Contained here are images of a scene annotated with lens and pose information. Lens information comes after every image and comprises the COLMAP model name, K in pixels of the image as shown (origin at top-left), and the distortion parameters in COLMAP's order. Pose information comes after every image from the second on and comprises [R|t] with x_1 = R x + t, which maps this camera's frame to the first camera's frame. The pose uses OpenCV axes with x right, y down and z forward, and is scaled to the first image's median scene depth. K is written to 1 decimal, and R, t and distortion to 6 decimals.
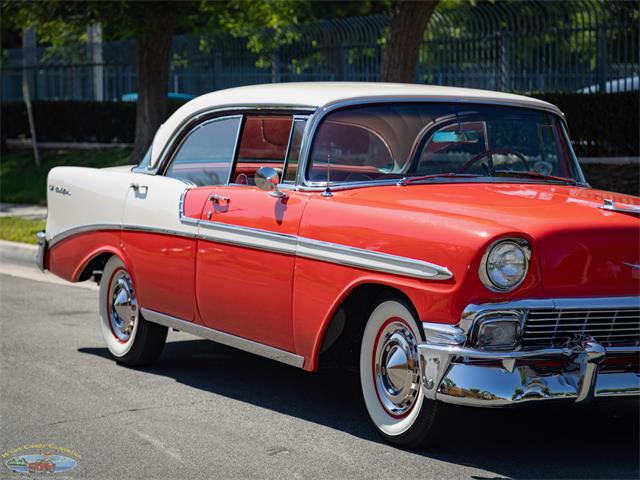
lens RADIAL K [[1735.6, 0, 308.1], [0, 1735.6, 240.1], [0, 0, 1]] dist [0.355525, -6.868406]
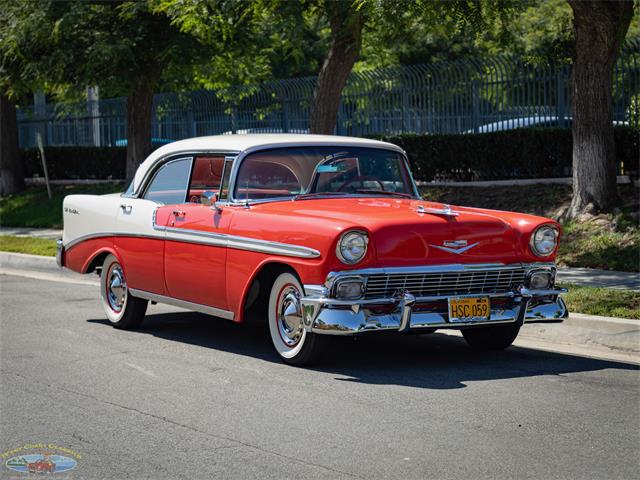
lens RADIAL K [[1735.6, 0, 308.1], [0, 1735.6, 240.1], [0, 0, 1]] dist [0.355525, -6.868406]
pose [[0.999762, -0.021821, 0.000800, 0.059515], [0.021833, 0.999558, -0.020198, 0.033088], [-0.000359, 0.020210, 0.999796, -0.511445]]
